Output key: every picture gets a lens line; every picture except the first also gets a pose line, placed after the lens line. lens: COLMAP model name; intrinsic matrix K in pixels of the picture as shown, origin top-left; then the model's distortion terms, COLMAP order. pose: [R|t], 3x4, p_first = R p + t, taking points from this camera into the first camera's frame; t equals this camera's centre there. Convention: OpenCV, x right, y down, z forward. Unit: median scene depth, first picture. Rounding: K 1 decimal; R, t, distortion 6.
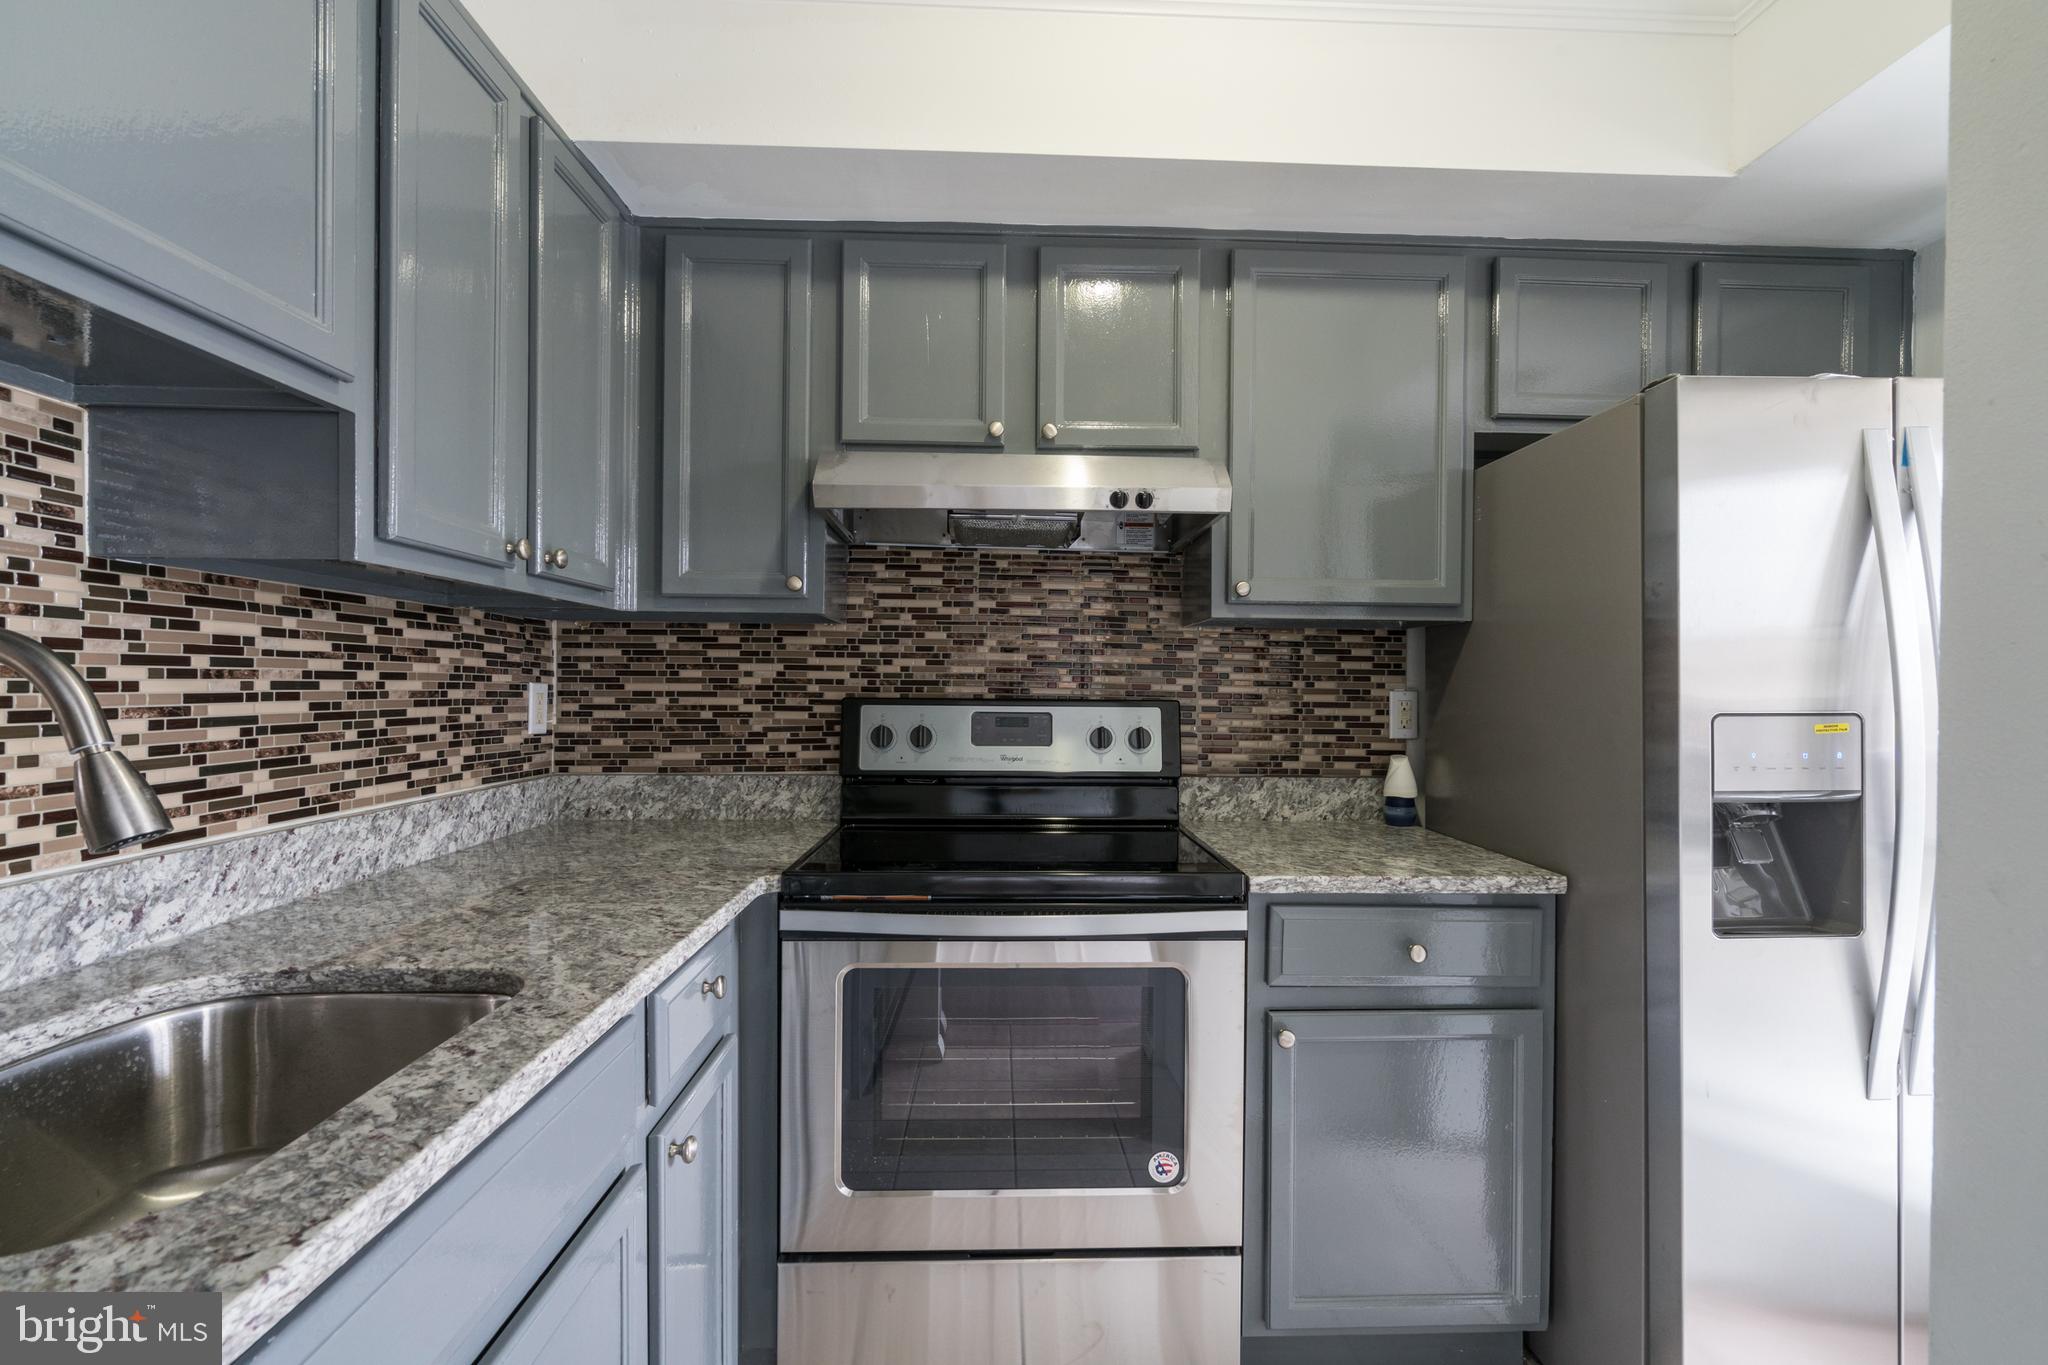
lens RADIAL K [[911.3, 0, 1038.0], [0, 911.3, 686.5], [0, 0, 1]] dist [-0.007857, 0.000020]
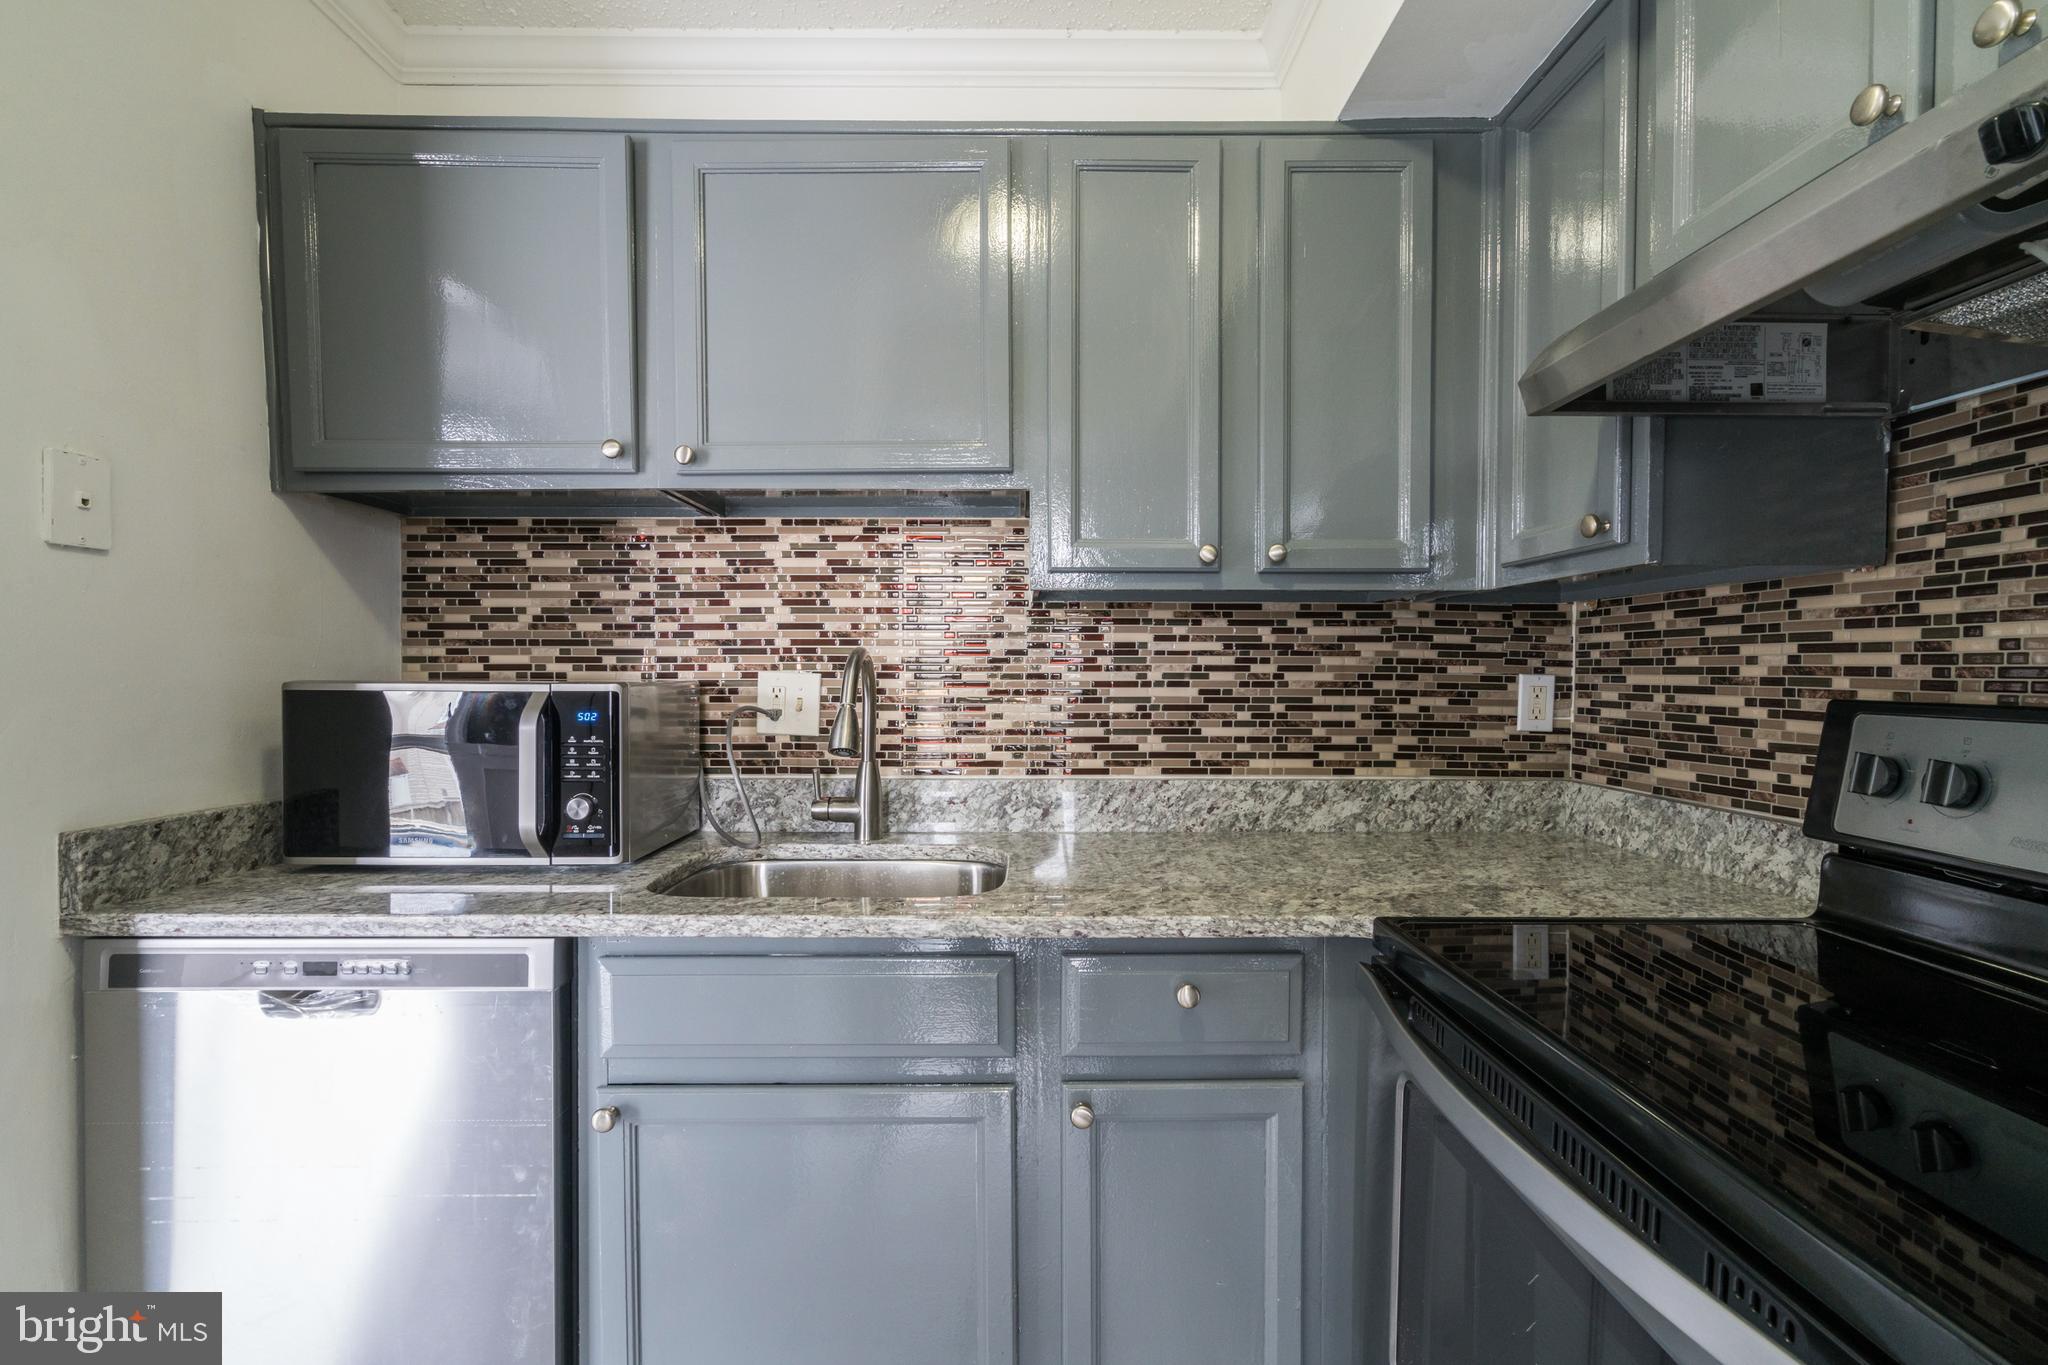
lens RADIAL K [[911.3, 0, 1036.3], [0, 911.3, 684.7], [0, 0, 1]] dist [-0.007857, 0.000020]
pose [[-0.023454, 0.008847, -0.999686, 0.402607], [-0.004709, 0.999949, 0.008960, 0.000450], [0.999714, 0.004918, -0.023411, 0.588939]]
